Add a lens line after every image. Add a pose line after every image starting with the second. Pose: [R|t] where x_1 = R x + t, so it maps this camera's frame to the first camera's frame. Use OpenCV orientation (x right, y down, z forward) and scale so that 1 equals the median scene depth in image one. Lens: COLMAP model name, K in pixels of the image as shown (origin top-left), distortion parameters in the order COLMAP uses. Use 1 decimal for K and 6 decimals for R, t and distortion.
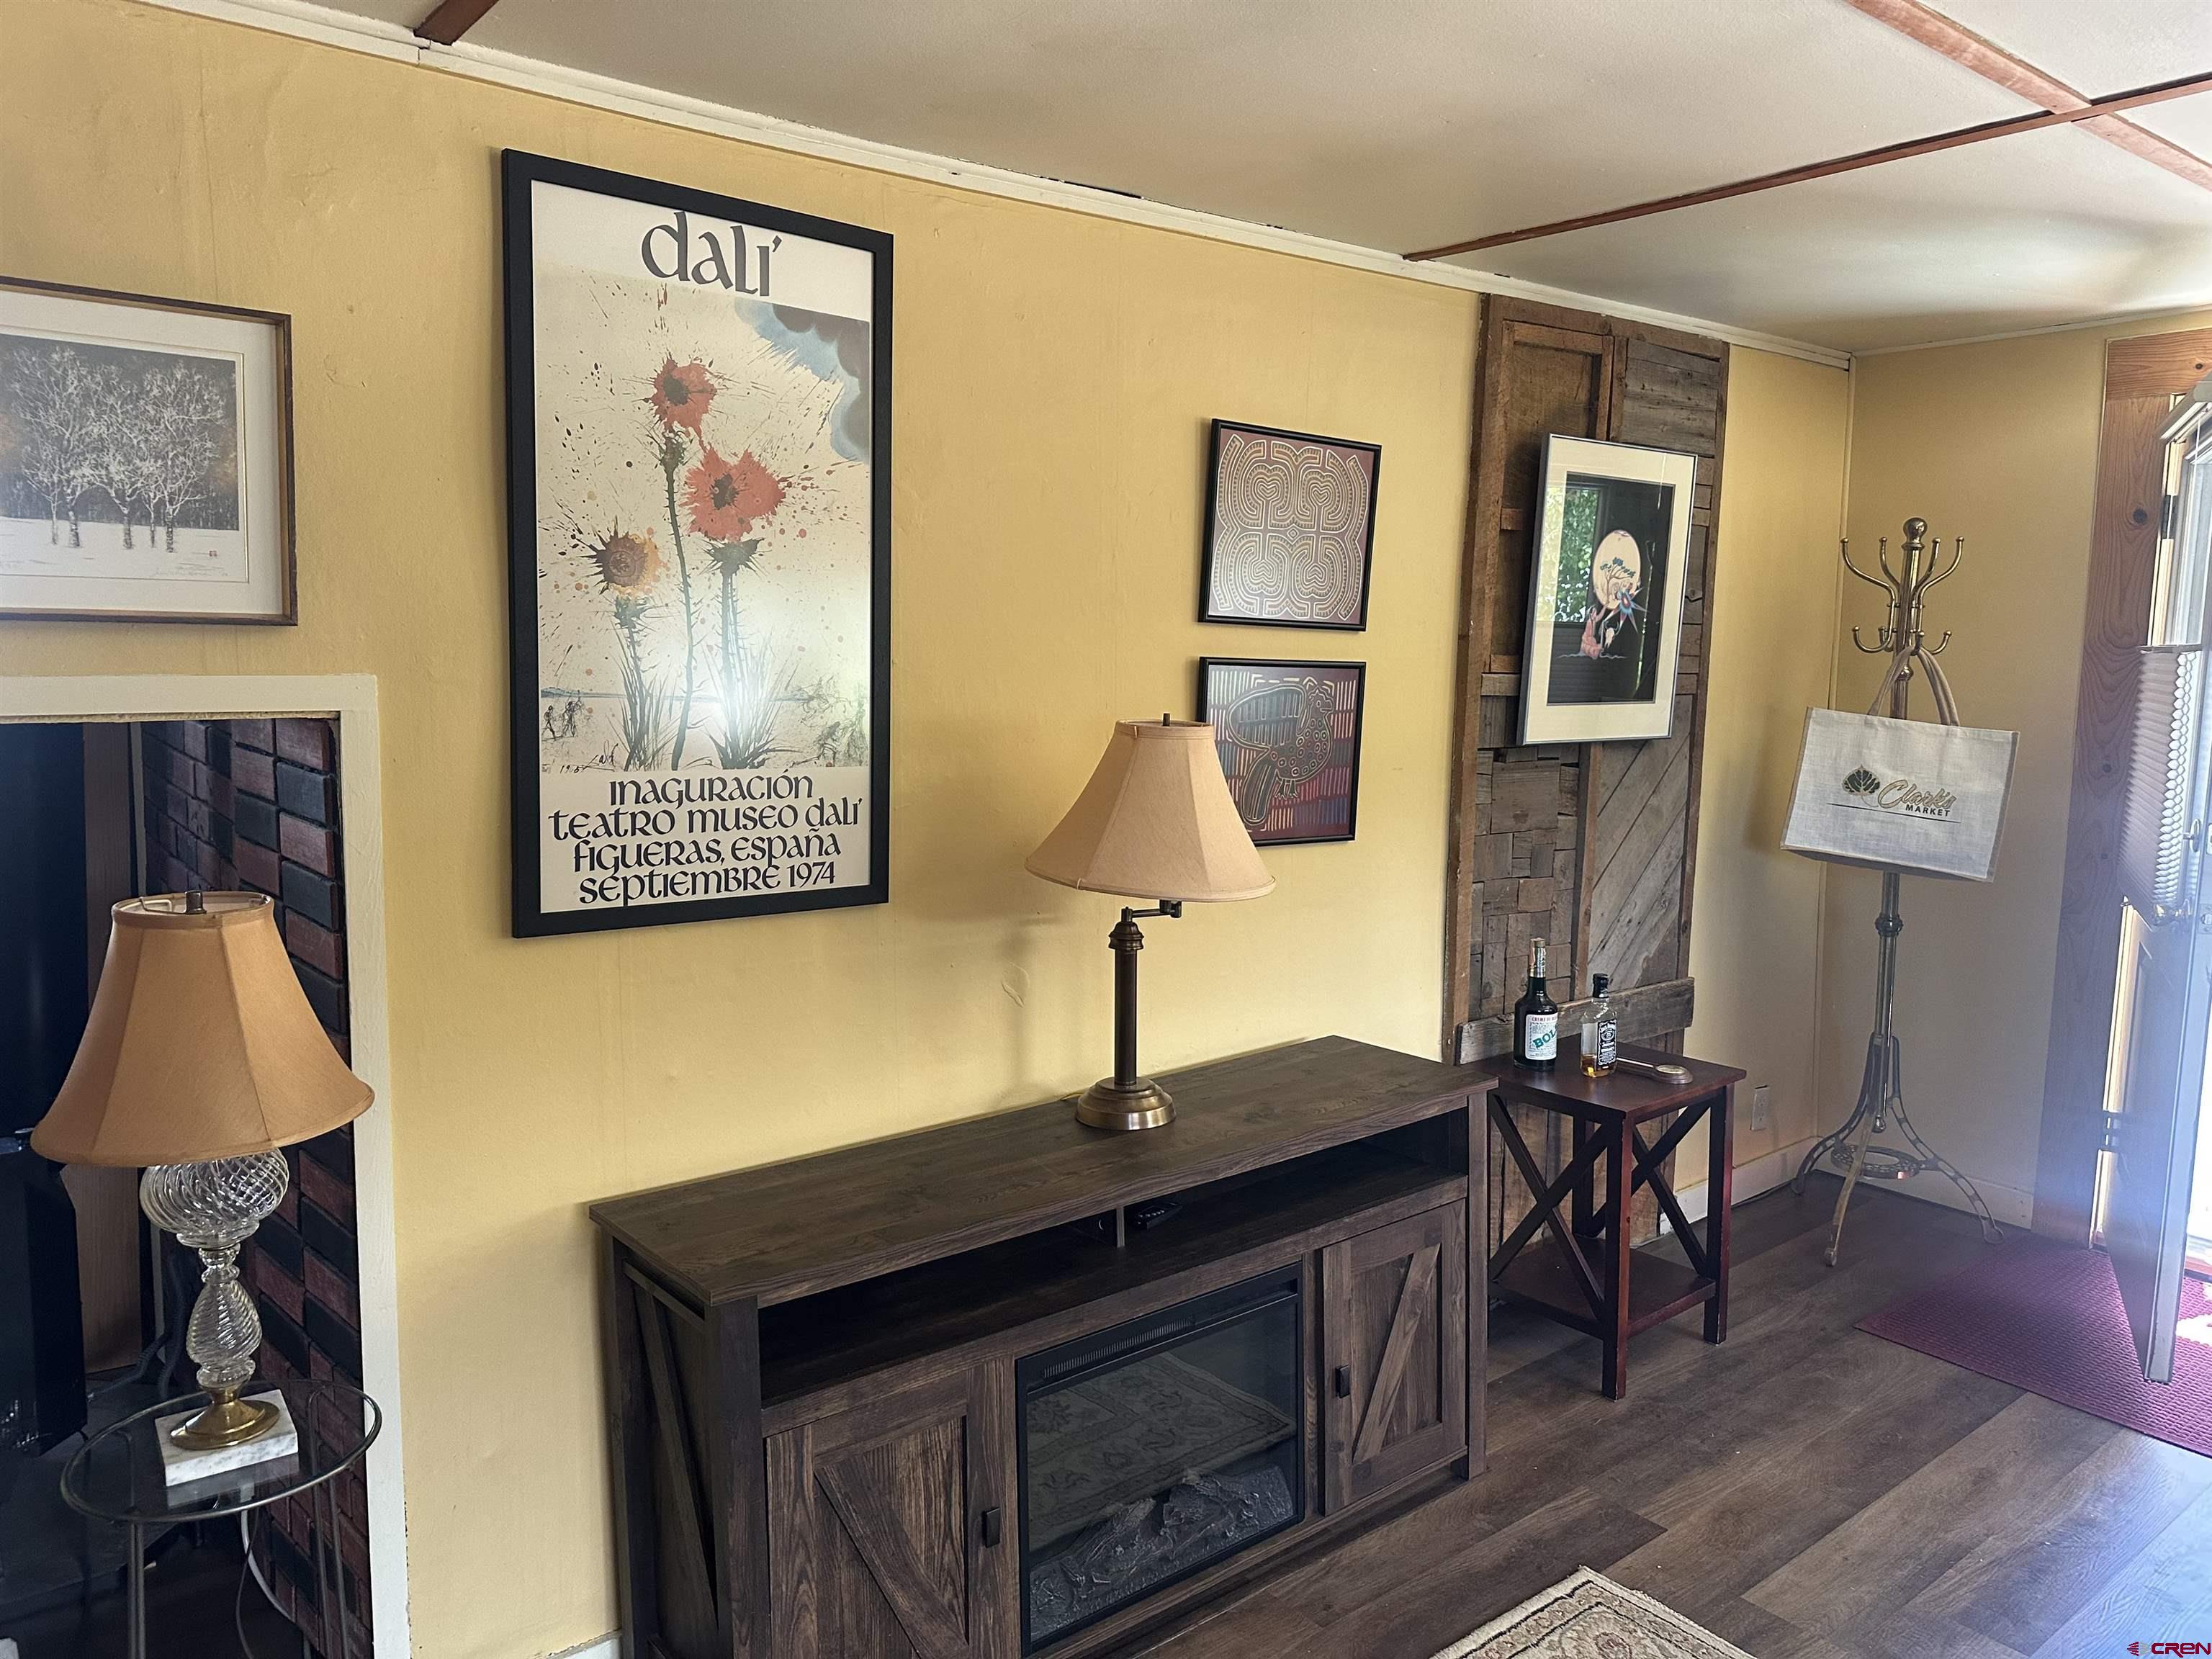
lens RADIAL K [[1552.5, 0, 1107.5], [0, 1552.5, 820.0], [0, 0, 1]] dist [0.066726, -0.076354]
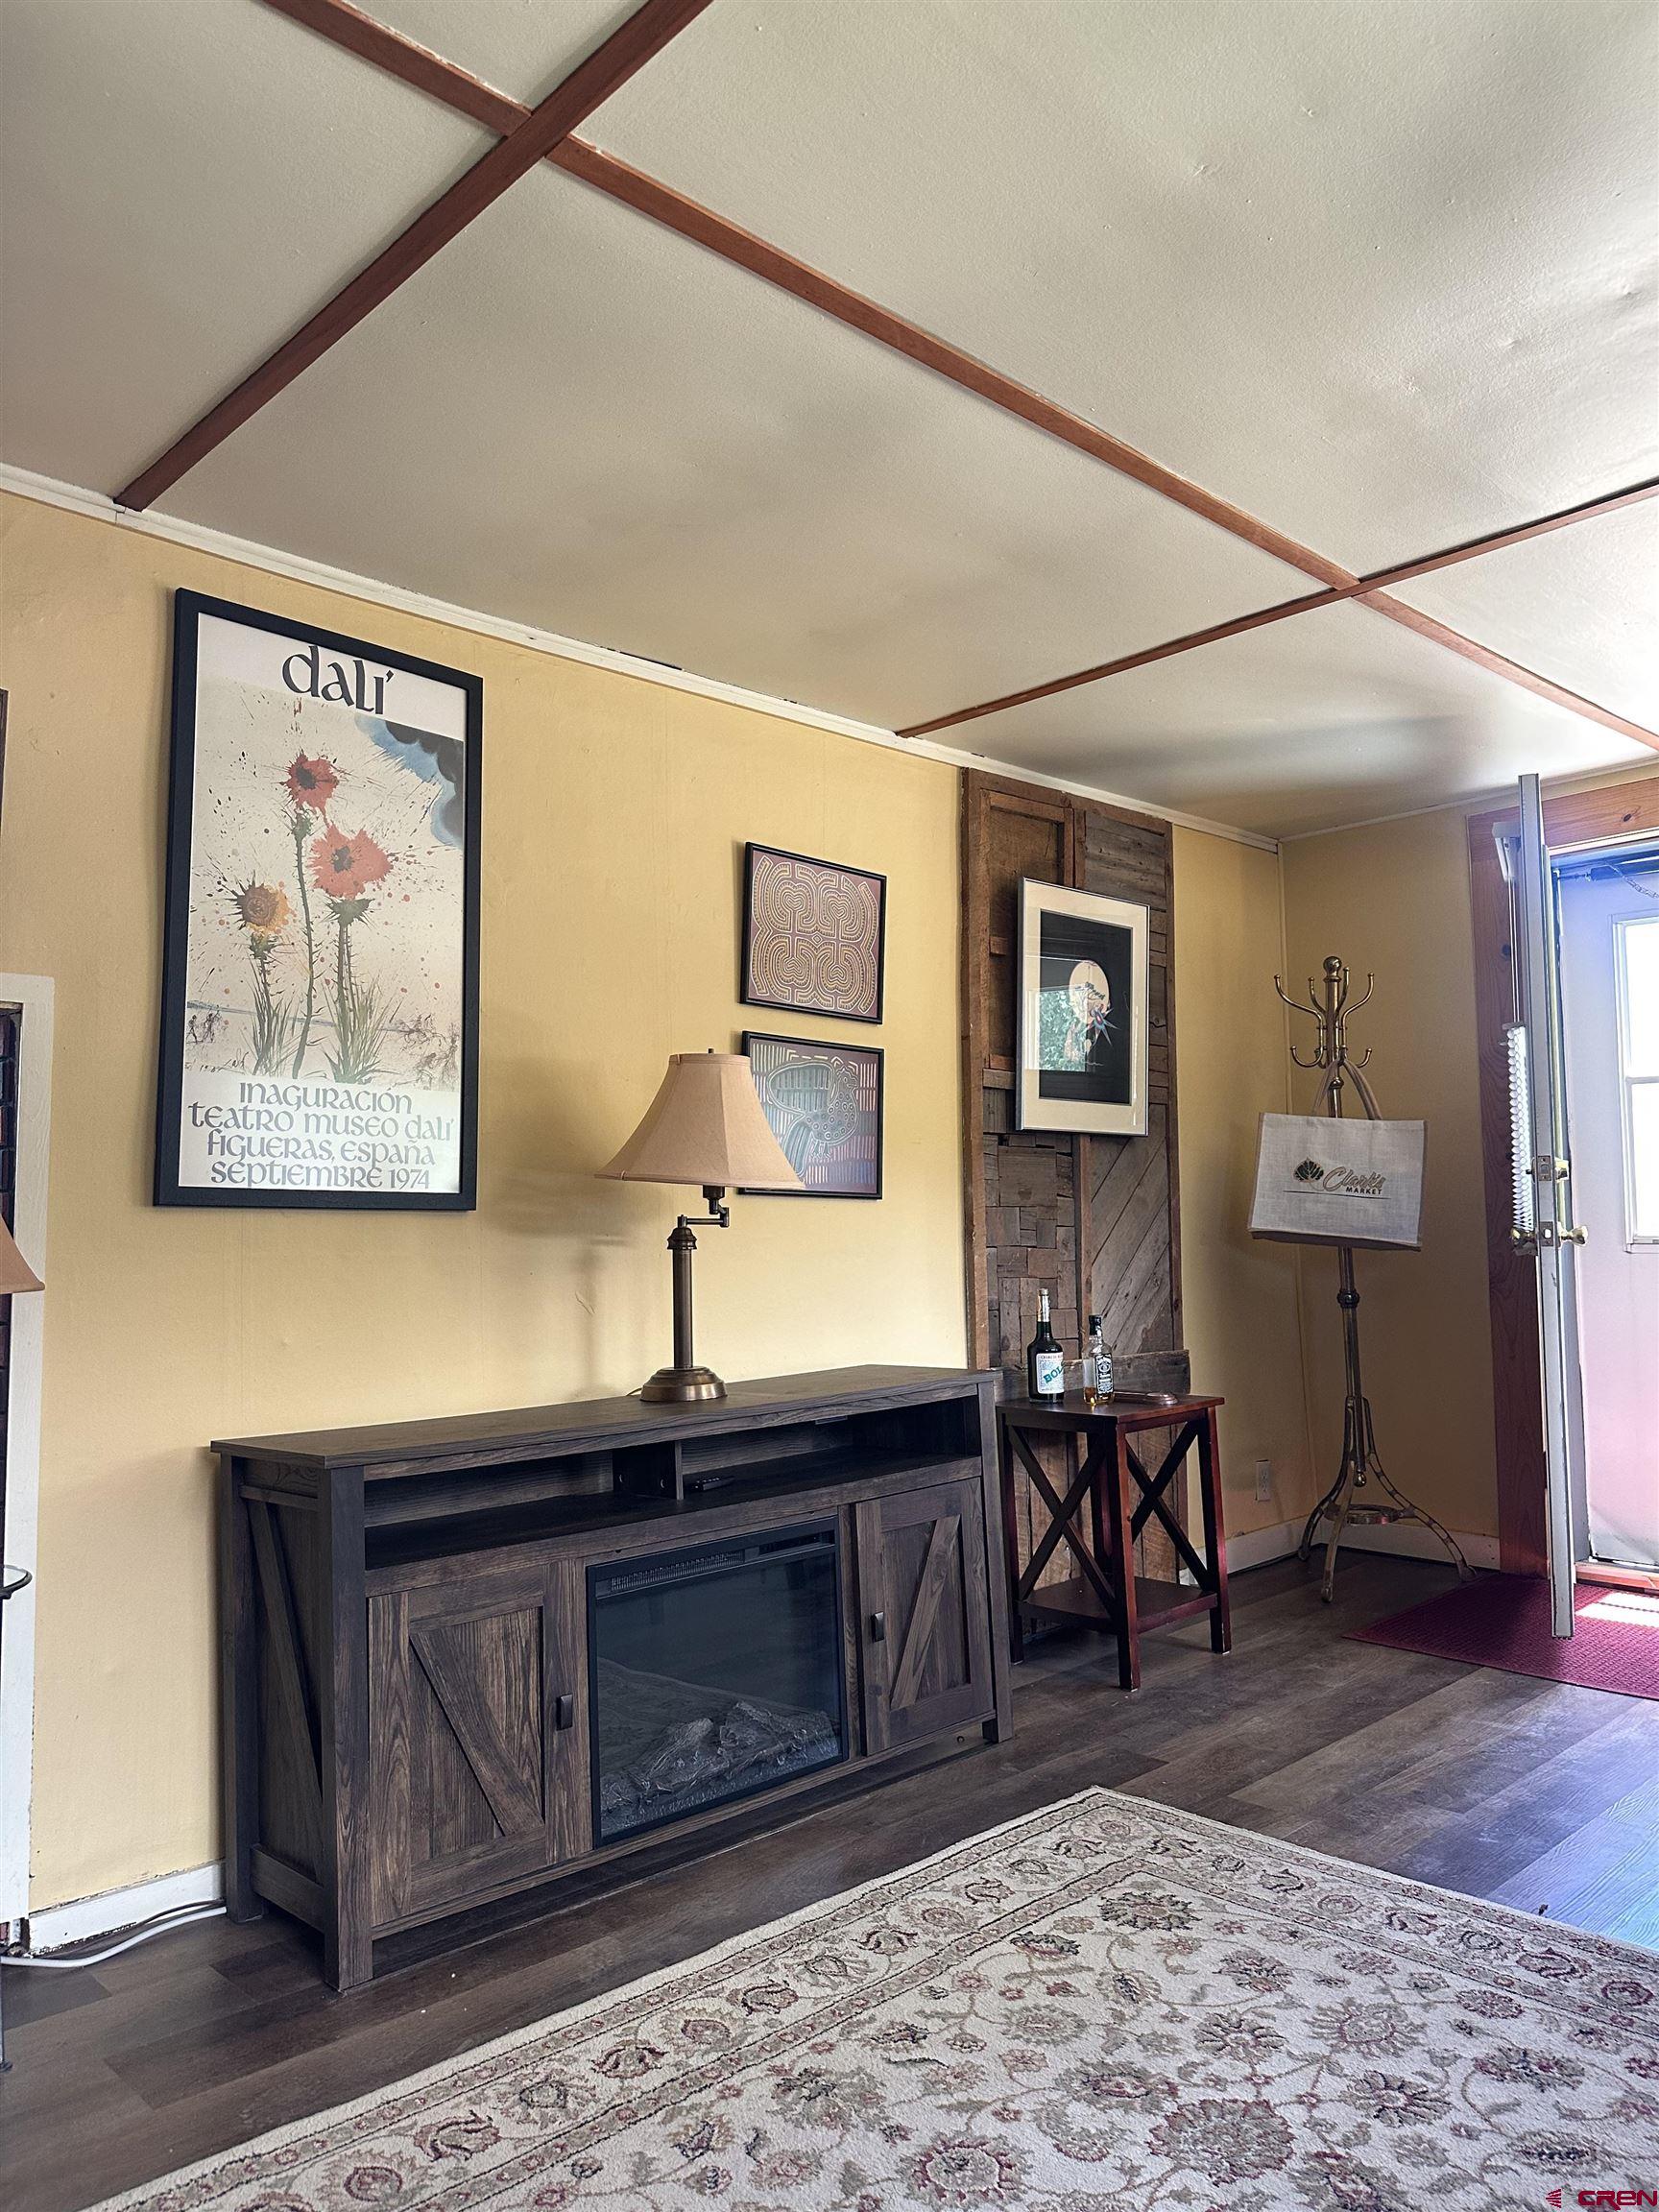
lens RADIAL K [[1552.5, 0, 841.3], [0, 1552.5, 1113.9], [0, 0, 1]] dist [0.066726, -0.076354]
pose [[0.994785, -0.019868, 0.100041, 0.018940], [0.038582, 0.981262, -0.188774, 0.222641], [-0.094416, 0.191650, 0.976911, -0.198024]]
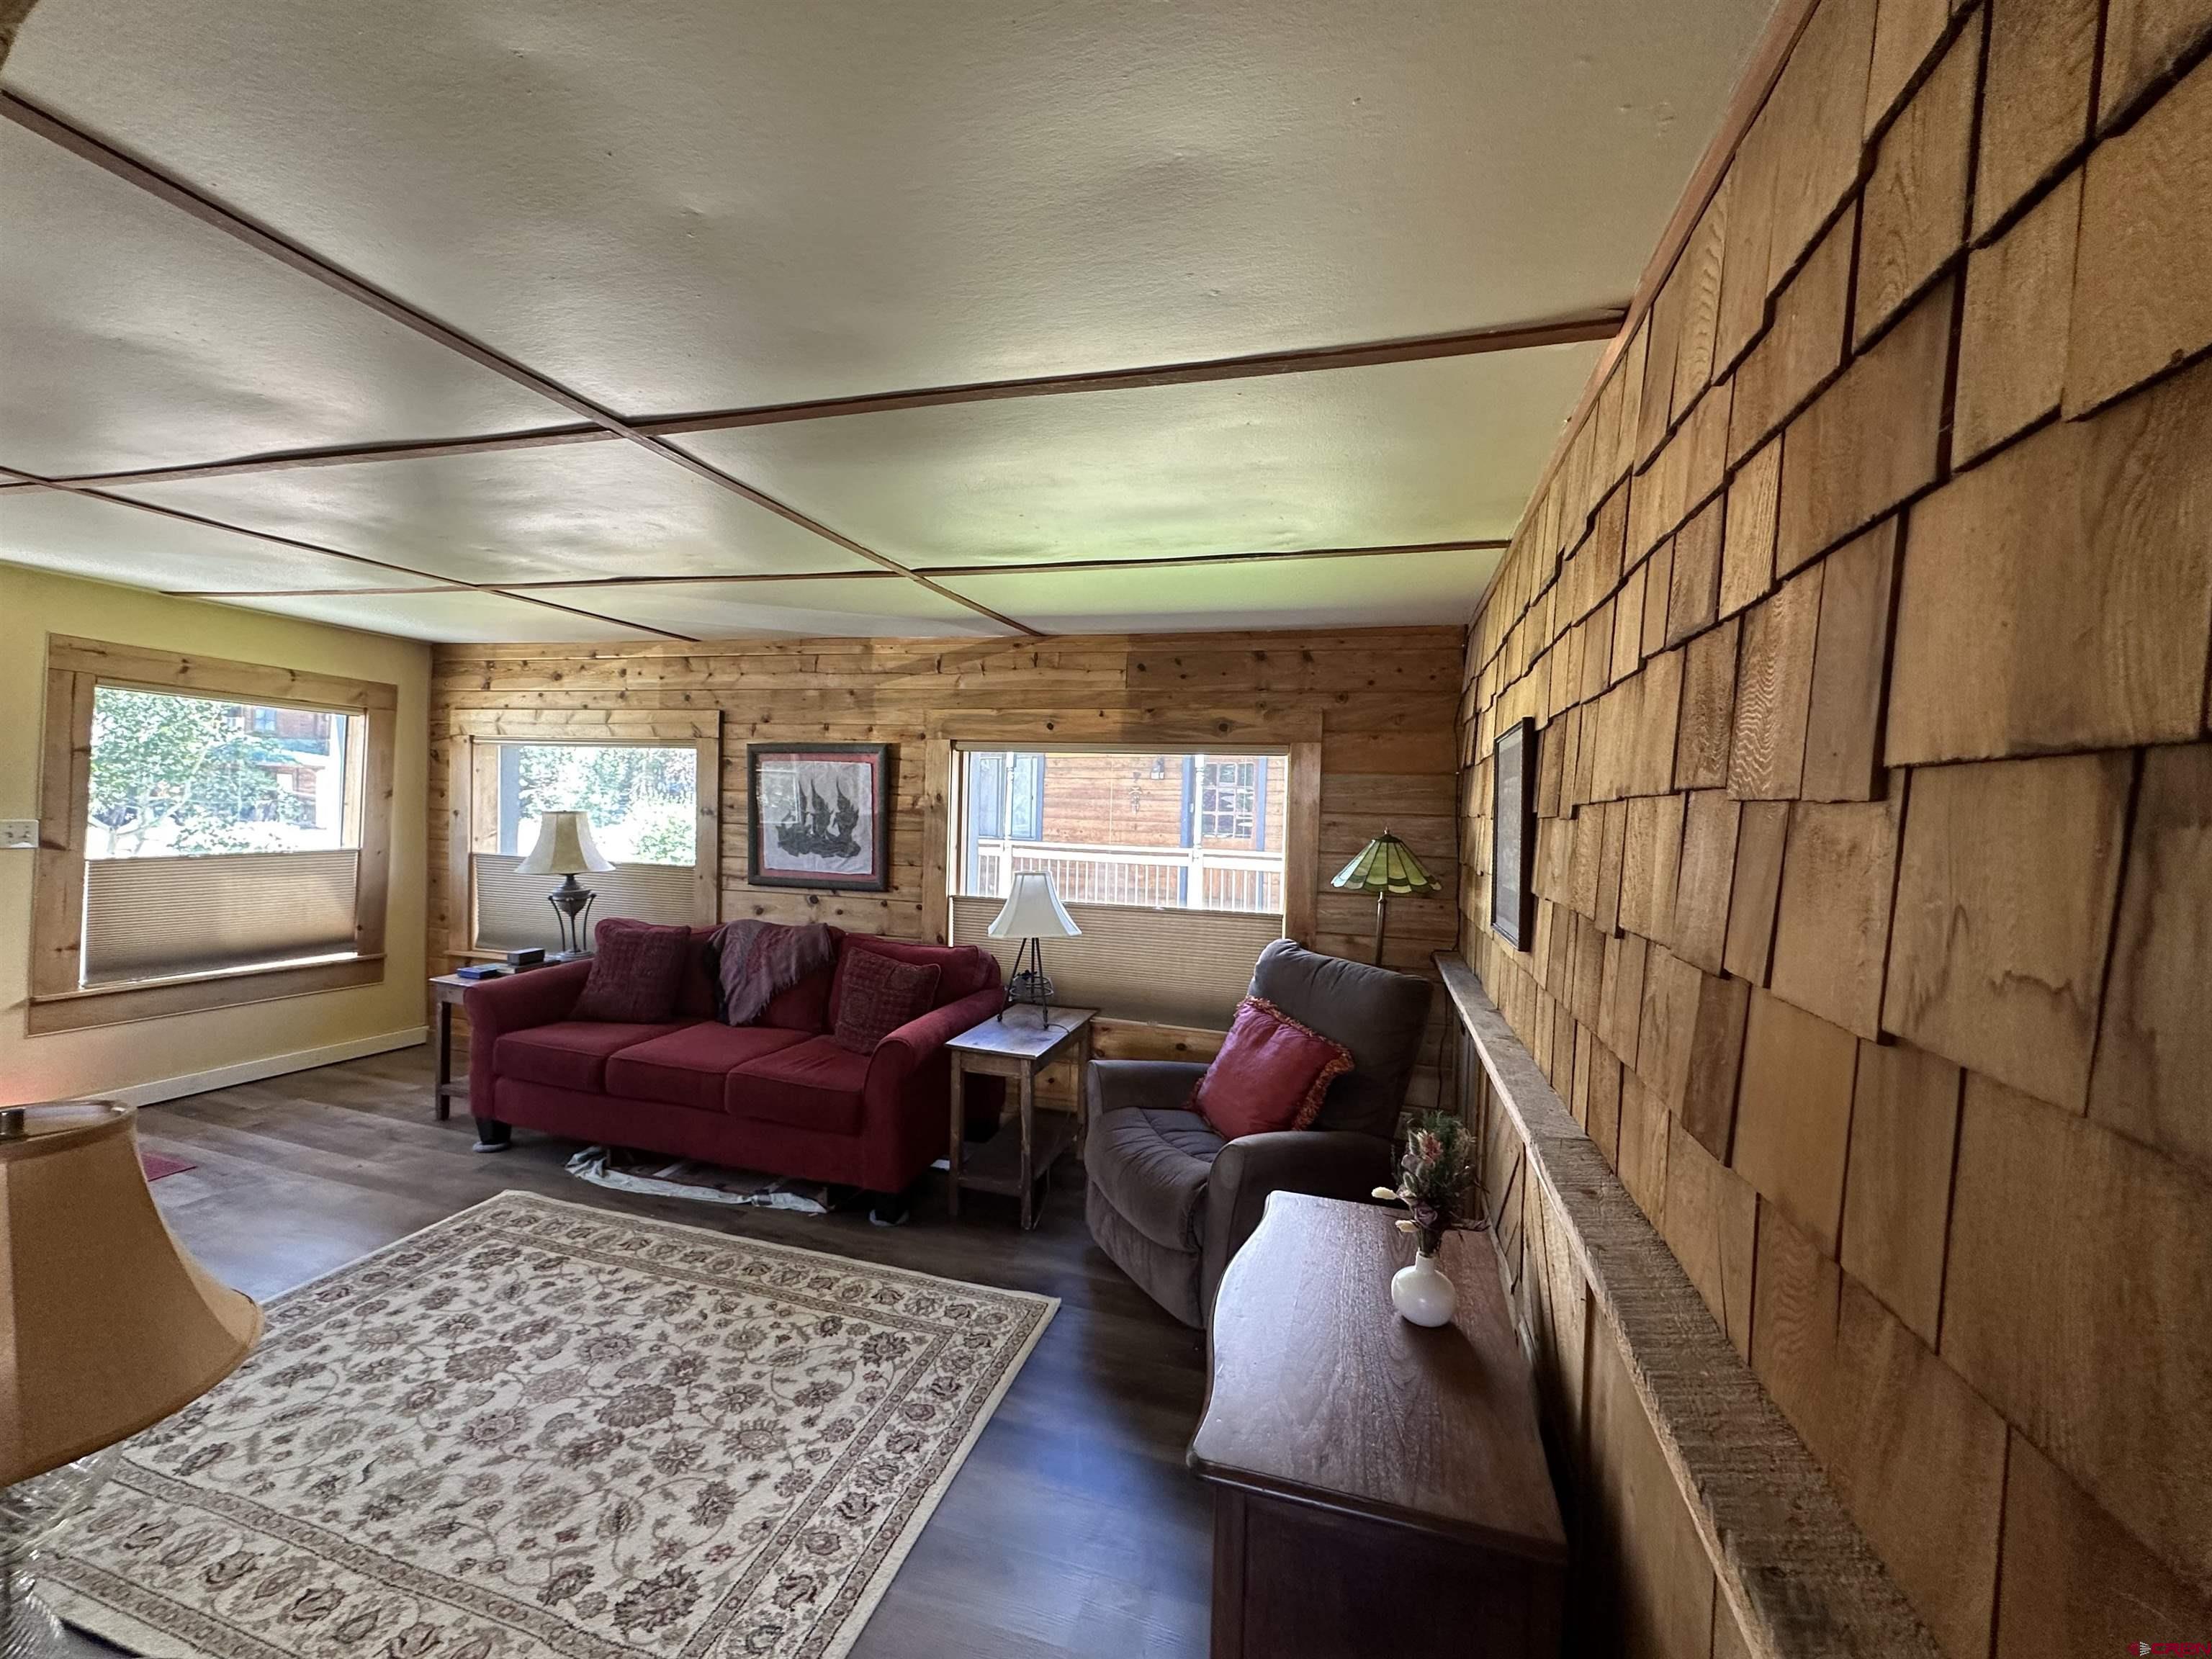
lens RADIAL K [[905.1, 0, 1097.6], [0, 905.1, 822.6], [0, 0, 1]] dist [-0.001550, 0.000463]
pose [[-0.572368, -0.049249, 0.818517, -0.900620], [0.044020, 0.994910, 0.090644, -0.081388], [-0.818815, 0.087913, -0.567287, 0.568653]]
